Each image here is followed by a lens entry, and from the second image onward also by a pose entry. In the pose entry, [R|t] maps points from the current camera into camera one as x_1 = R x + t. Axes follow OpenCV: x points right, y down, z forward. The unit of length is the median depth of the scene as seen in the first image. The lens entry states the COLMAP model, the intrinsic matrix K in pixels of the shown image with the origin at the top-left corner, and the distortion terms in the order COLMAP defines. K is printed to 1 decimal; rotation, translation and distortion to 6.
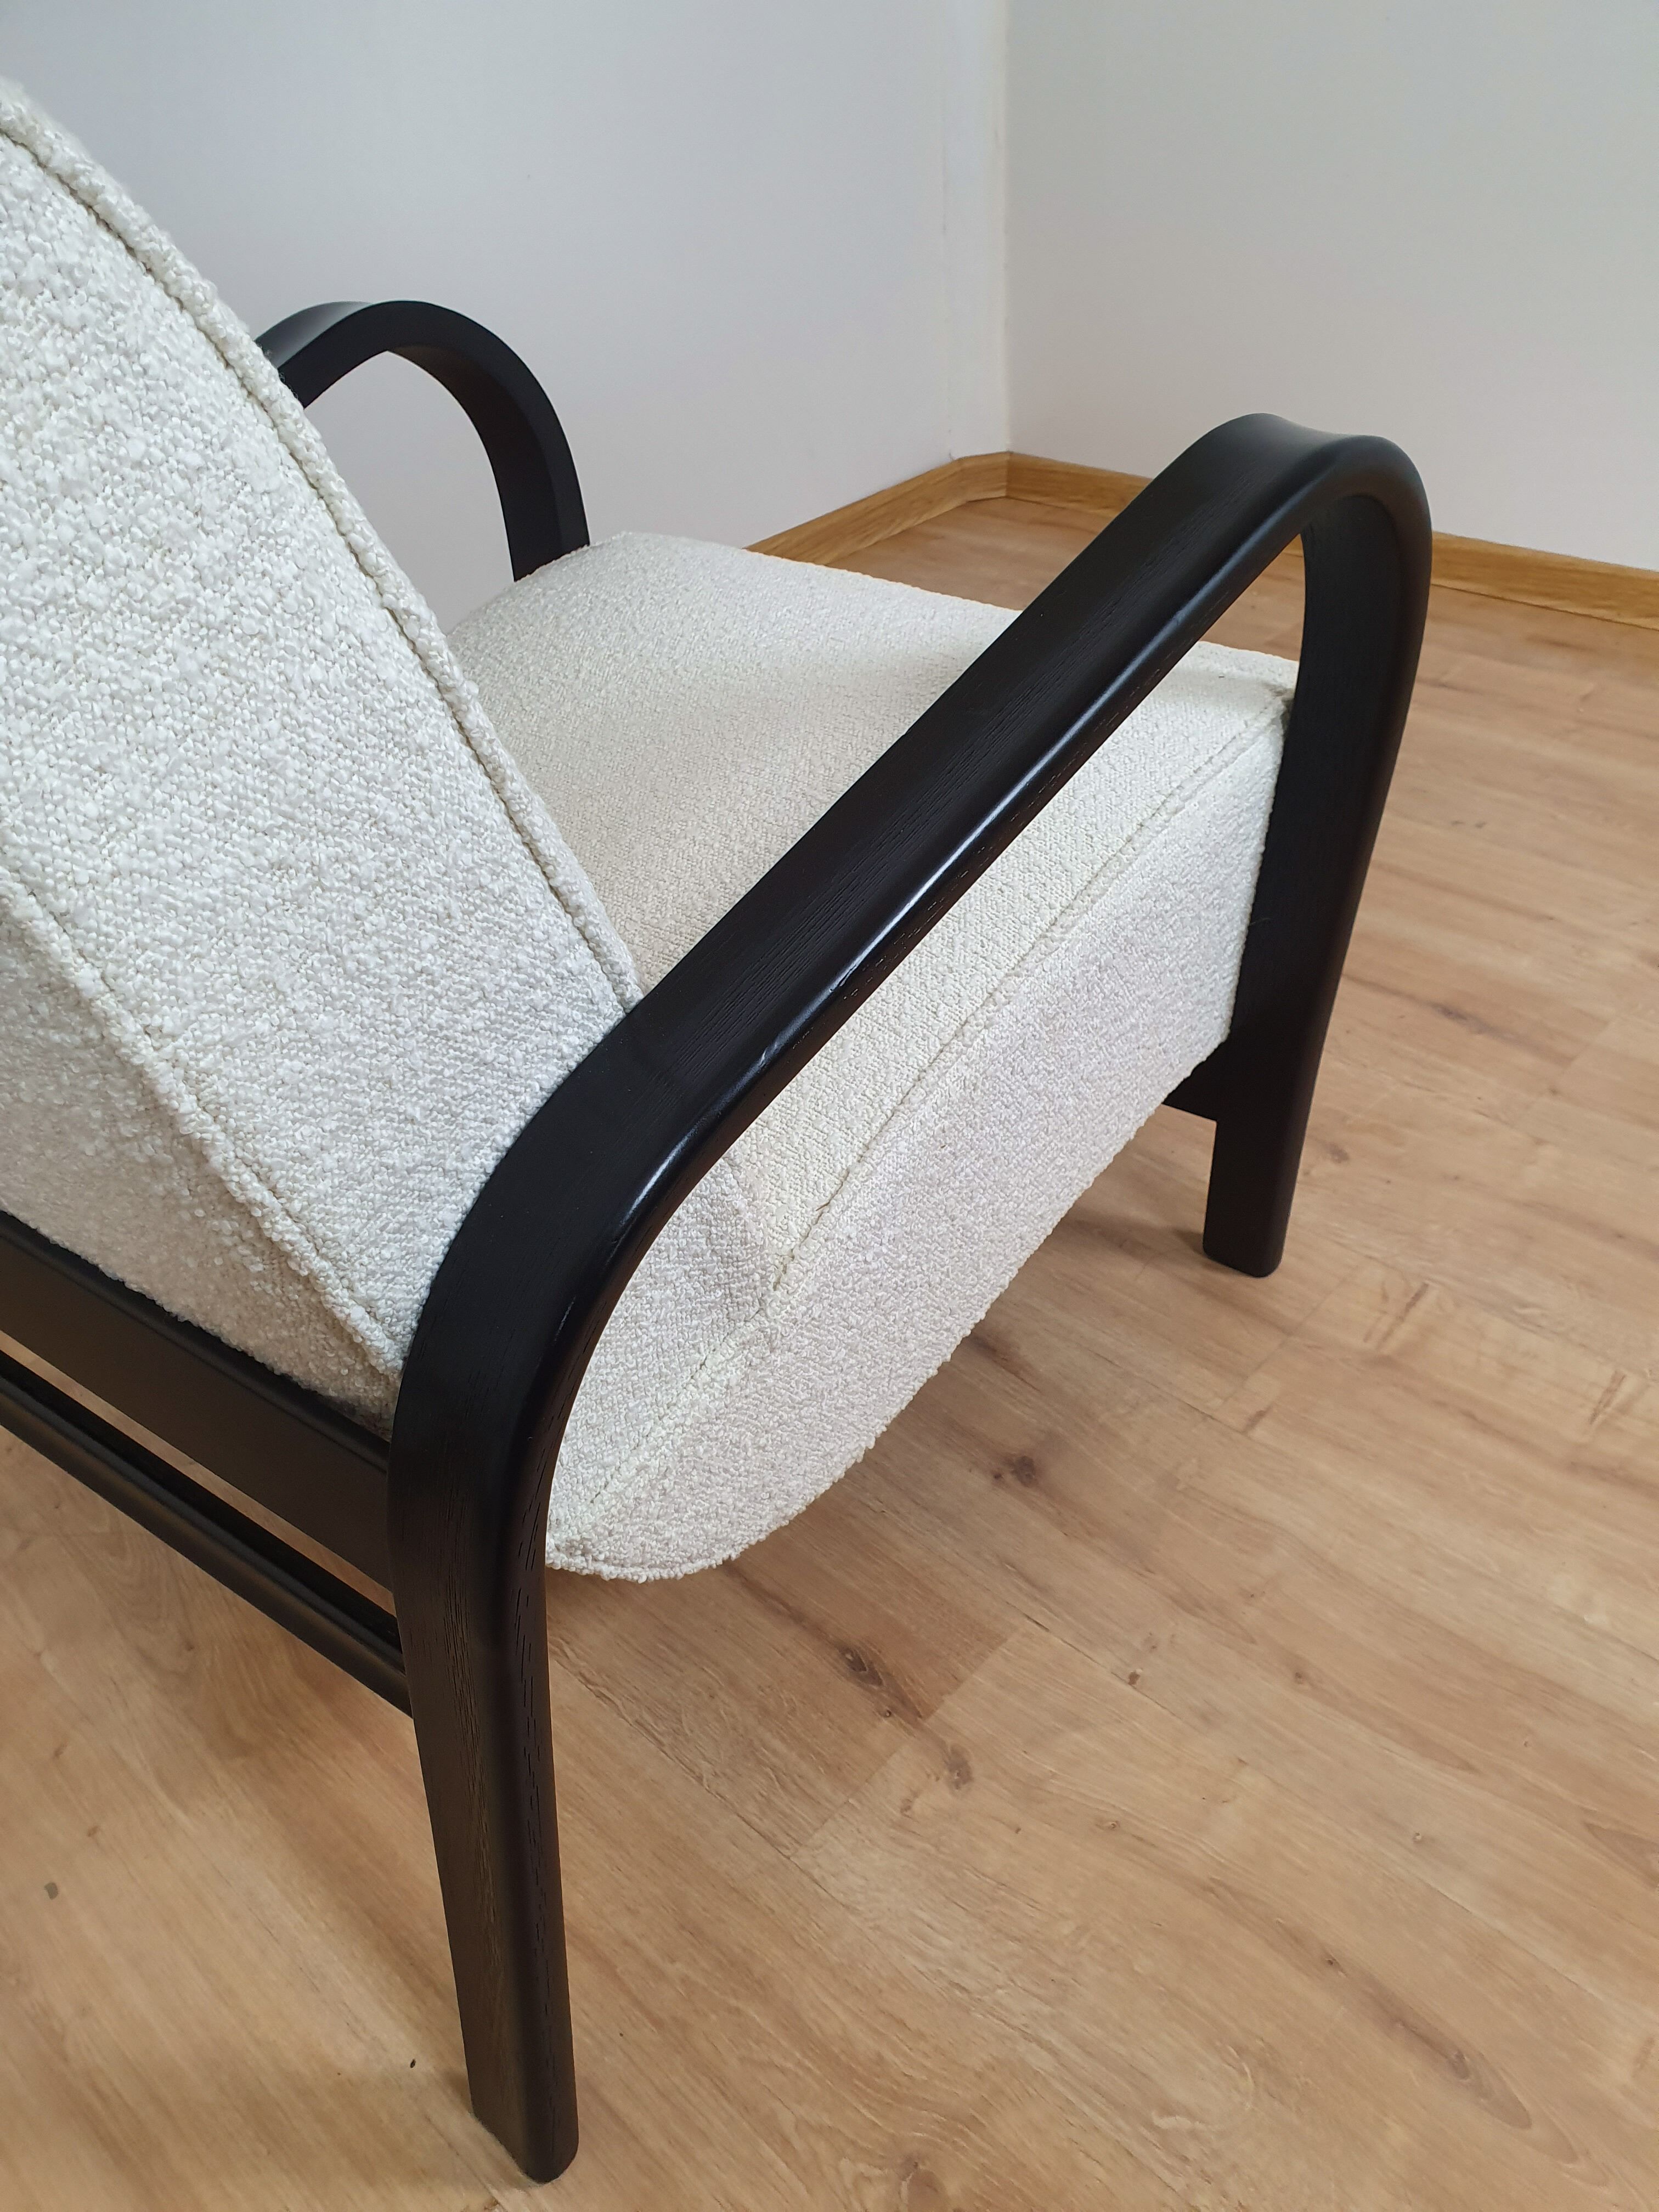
lens RADIAL K [[1673.9, 0, 829.5], [0, 1673.9, 1106.0], [0, 0, 1]] dist [-0.012762, 0.009164]
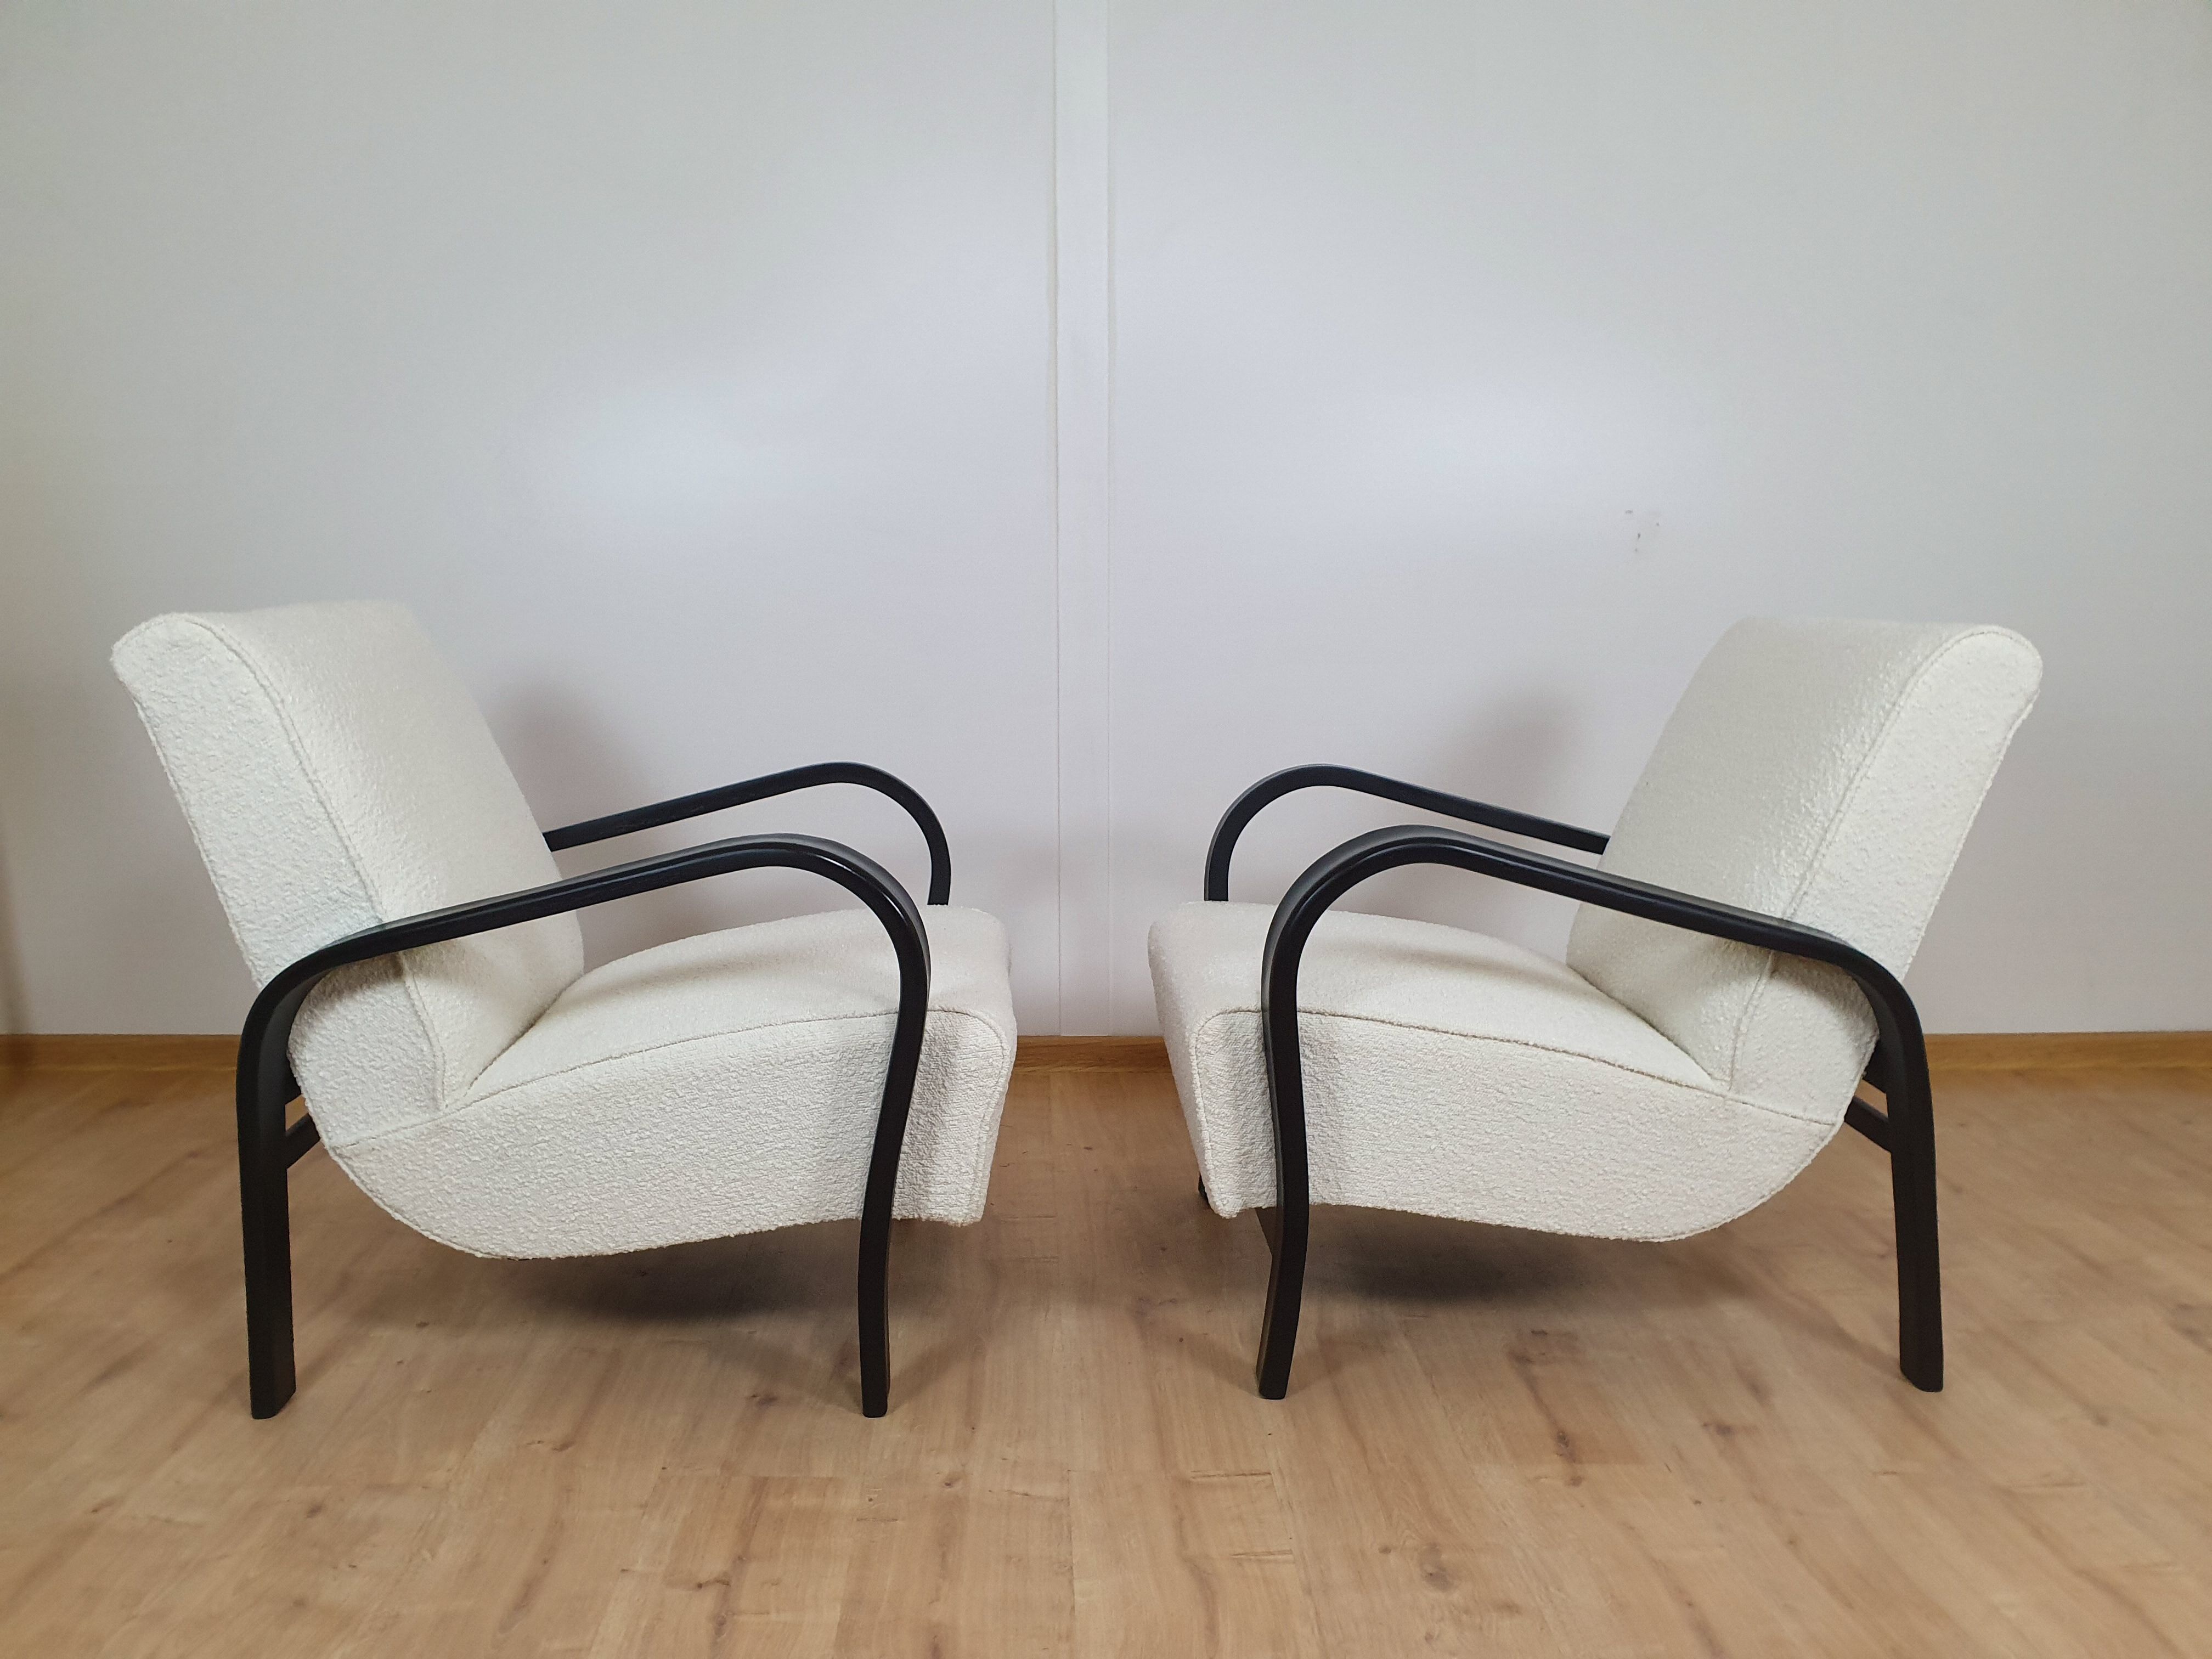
lens RADIAL K [[1777.2, 0, 1106.0], [0, 1777.2, 829.5], [0, 0, 1]] dist [-0.005170, -0.002967]
pose [[0.706366, 0.158263, -0.689927, 0.942700], [-0.456119, 0.847118, -0.272665, 0.555752], [0.541297, 0.507290, 0.670563, -0.945585]]
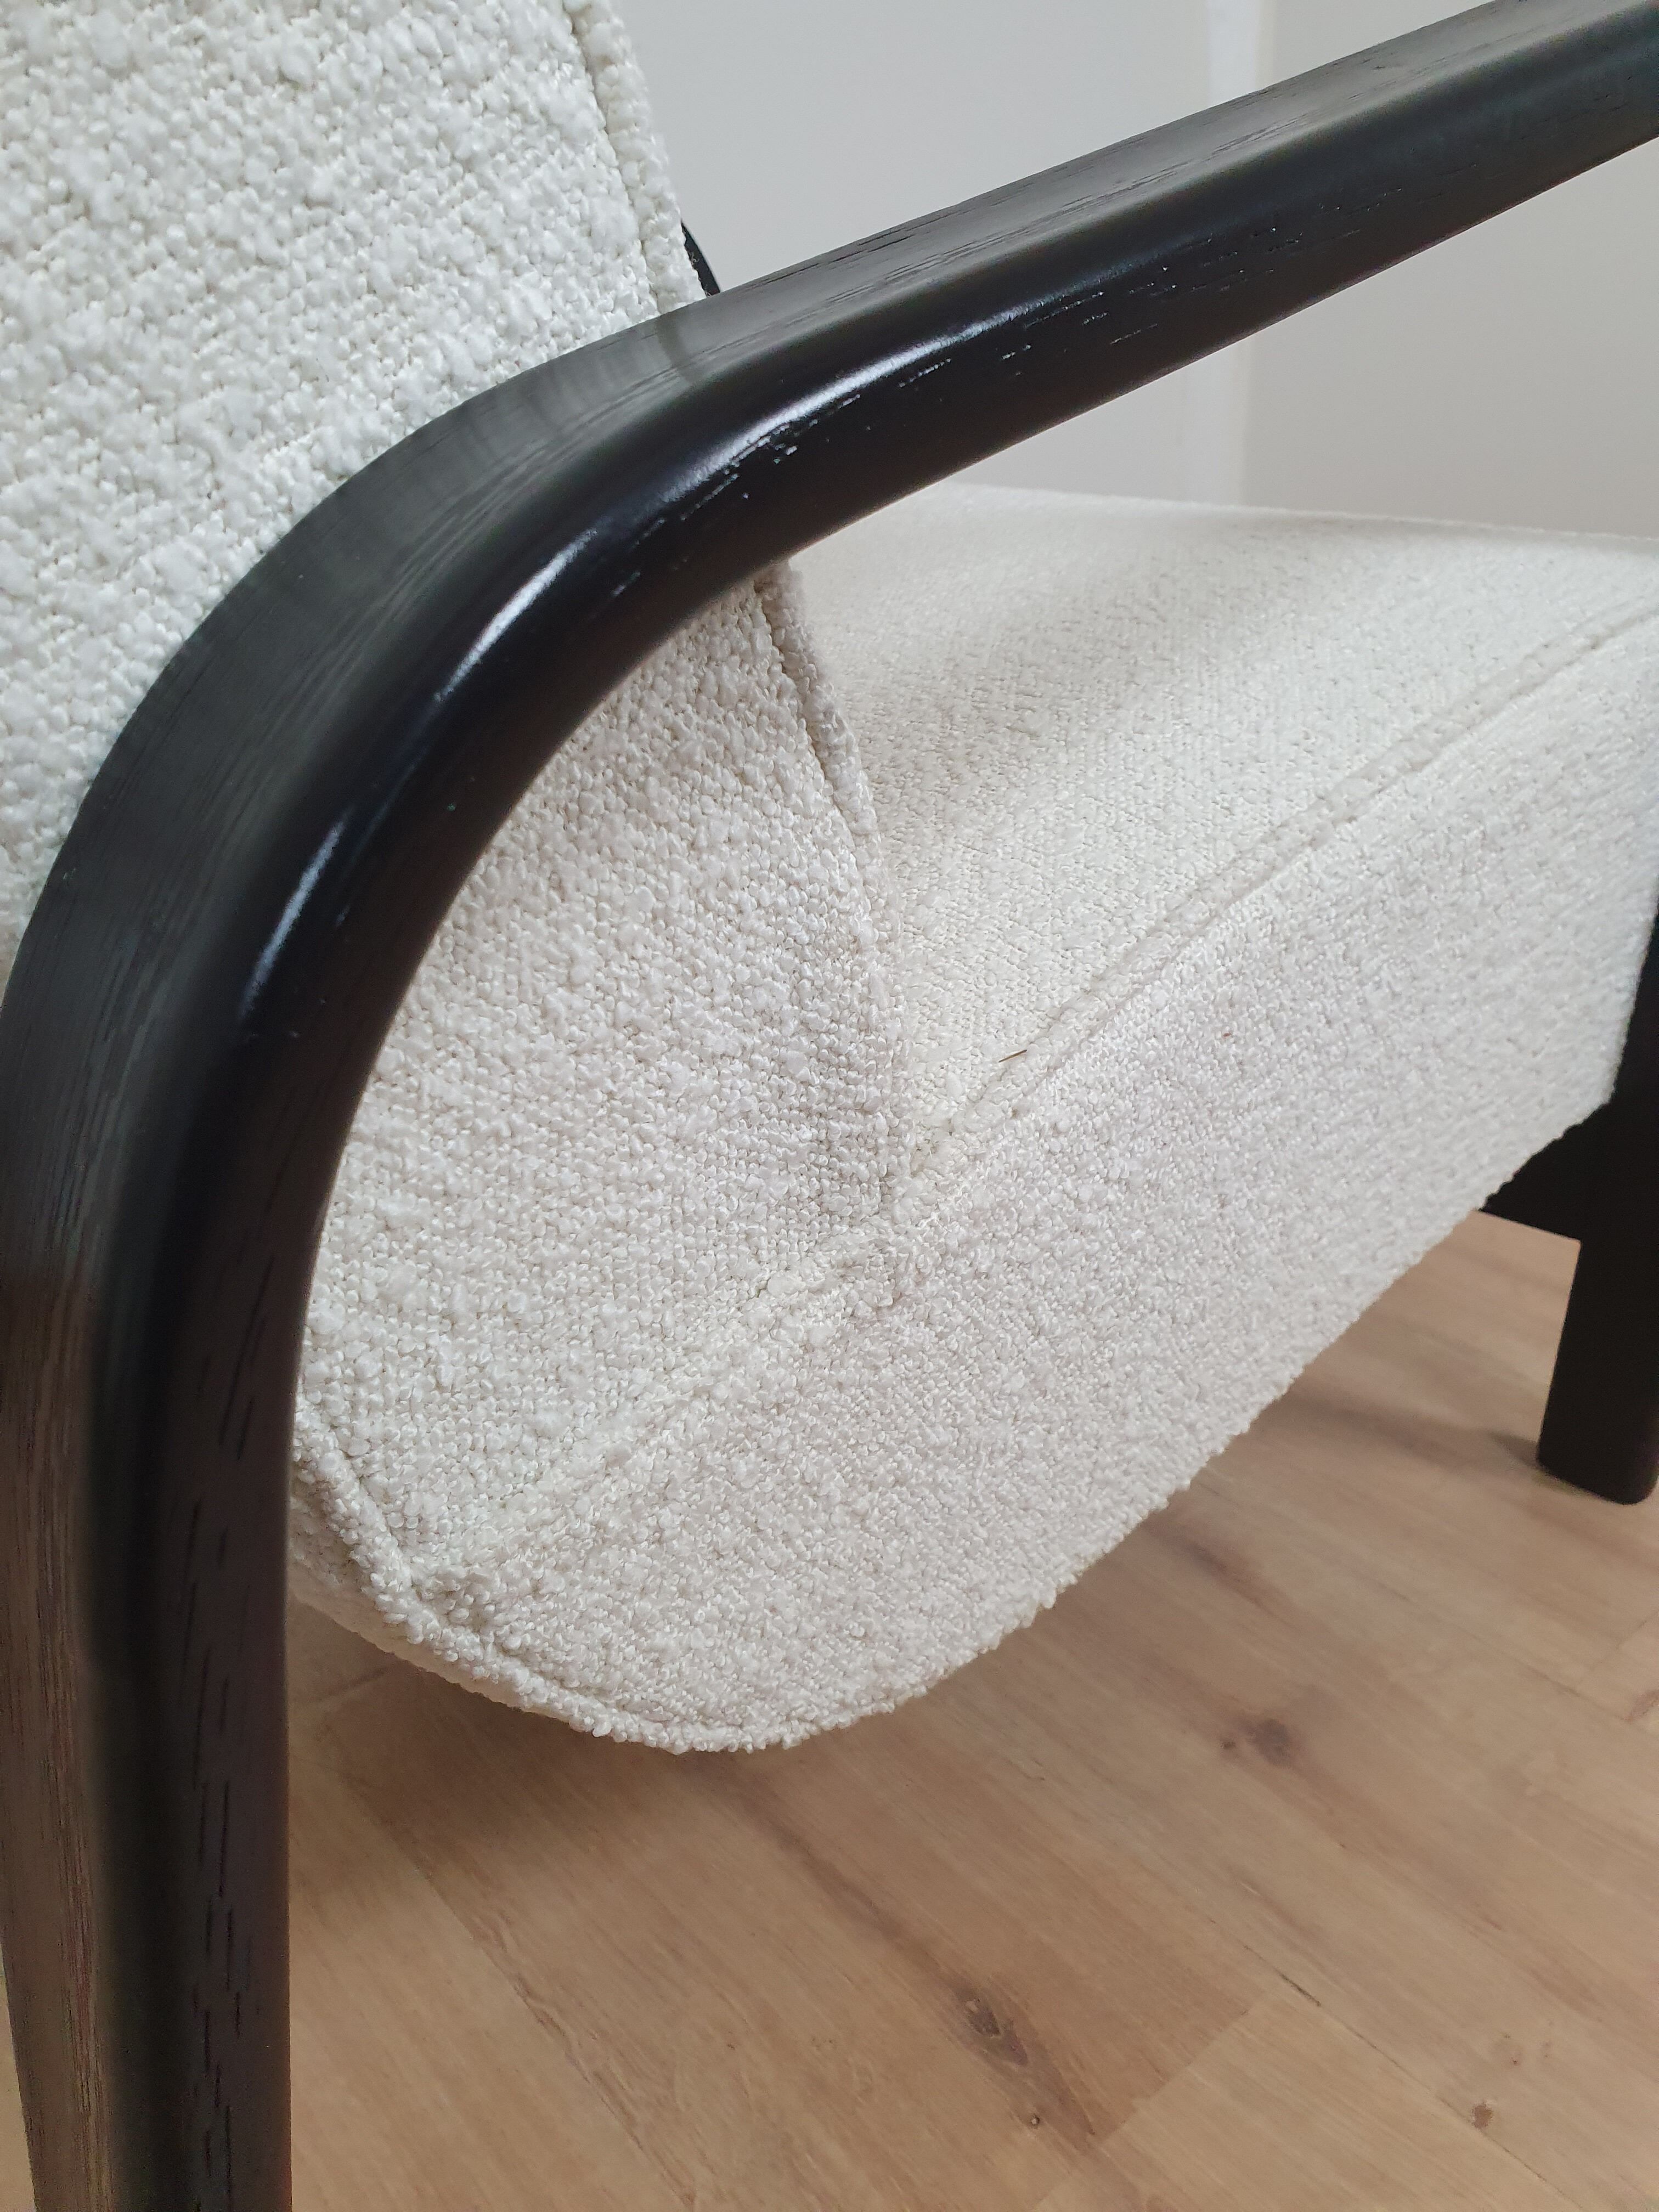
lens RADIAL K [[1711.6, 0, 829.5], [0, 1711.6, 1106.0], [0, 0, 1]] dist [-0.034042, 0.054876]
pose [[0.991921, 0.083101, -0.095853, -0.007059], [-0.101745, 0.972427, -0.209840, 0.163256], [0.075772, 0.217898, 0.973026, 0.371638]]
